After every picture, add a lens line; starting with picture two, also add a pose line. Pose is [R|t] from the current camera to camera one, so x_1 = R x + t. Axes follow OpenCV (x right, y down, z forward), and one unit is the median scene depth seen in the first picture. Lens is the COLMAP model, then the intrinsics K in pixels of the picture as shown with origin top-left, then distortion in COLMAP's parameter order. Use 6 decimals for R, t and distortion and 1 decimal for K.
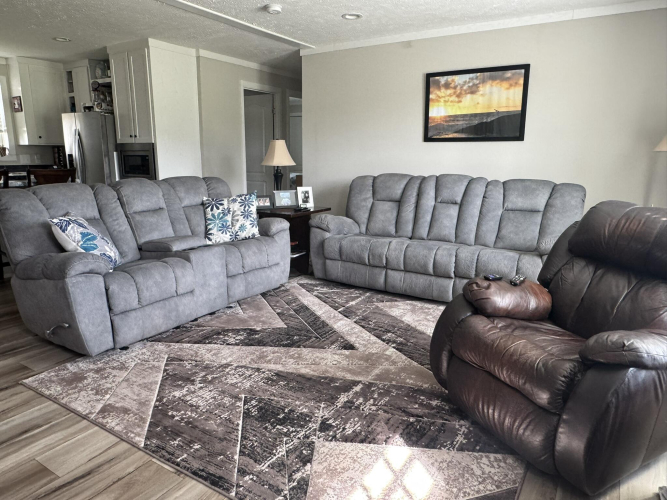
lens RADIAL K [[450.9, 0, 333.4], [0, 450.9, 249.0], [0, 0, 1]] dist [-0.004233, -0.001258]
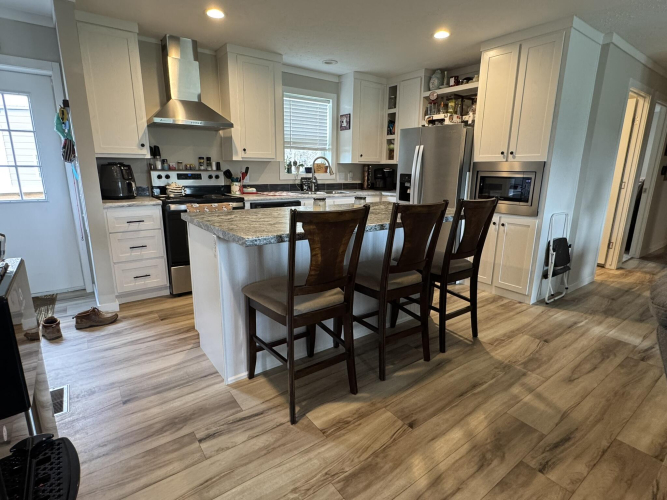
lens RADIAL K [[348.4, 0, 331.1], [0, 348.4, 251.4], [0, 0, 1]] dist [-0.005470, 0.000971]
pose [[0.933680, 0.087196, -0.347331, -0.438913], [-0.078925, 0.996159, 0.037920, -0.065091], [0.349304, -0.007992, 0.936976, 0.268006]]
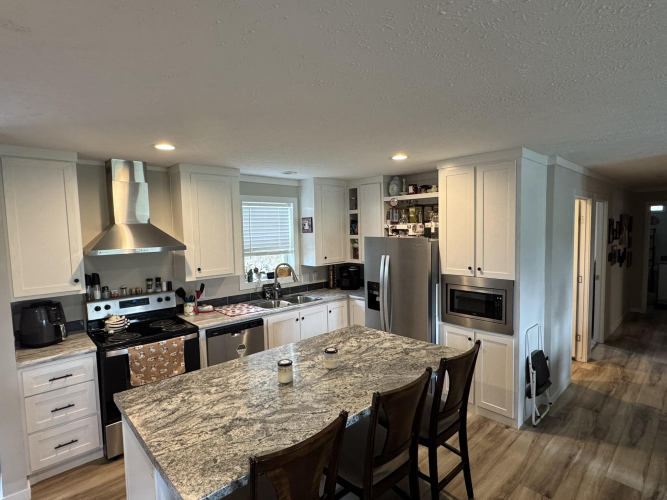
lens RADIAL K [[348.4, 0, 334.5], [0, 348.4, 252.5], [0, 0, 1]] dist [-0.005470, 0.000971]
pose [[0.968913, -0.010597, -0.247173, -0.459944], [-0.022444, 0.991198, -0.130474, -0.166739], [0.246380, 0.131966, 0.960147, 0.302757]]
